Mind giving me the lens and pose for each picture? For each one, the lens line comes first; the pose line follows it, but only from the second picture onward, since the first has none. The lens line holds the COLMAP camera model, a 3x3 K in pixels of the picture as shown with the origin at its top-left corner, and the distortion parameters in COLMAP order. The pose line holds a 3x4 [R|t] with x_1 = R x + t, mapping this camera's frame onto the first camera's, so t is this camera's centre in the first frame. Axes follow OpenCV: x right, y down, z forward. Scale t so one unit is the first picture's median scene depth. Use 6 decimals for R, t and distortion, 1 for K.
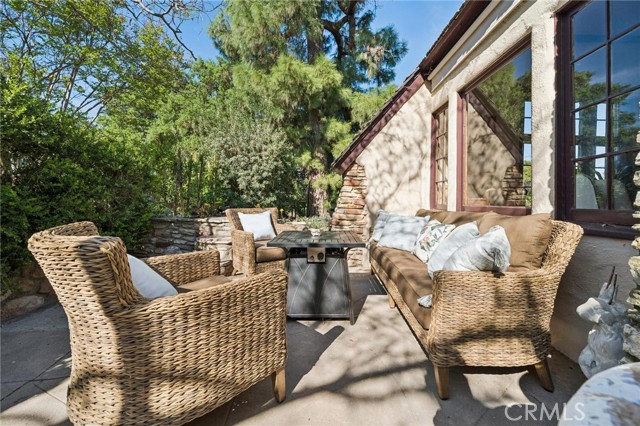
lens RADIAL K [[239.0, 0, 319.1], [0, 239.0, 211.8], [0, 0, 1]] dist [0.000961, 0.000019]
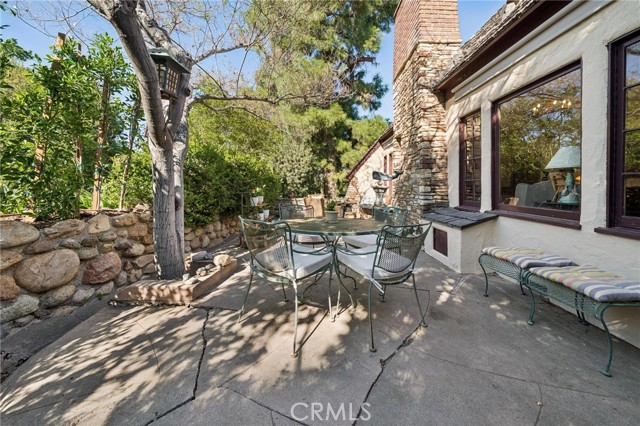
lens RADIAL K [[229.6, 0, 309.1], [0, 229.6, 195.3], [0, 0, 1]] dist [-0.002271, 0.000053]
pose [[0.998488, -0.008873, -0.054253, -0.079288], [0.008477, 0.999936, -0.007526, 0.004303], [0.054317, 0.007055, 0.998499, -0.596183]]
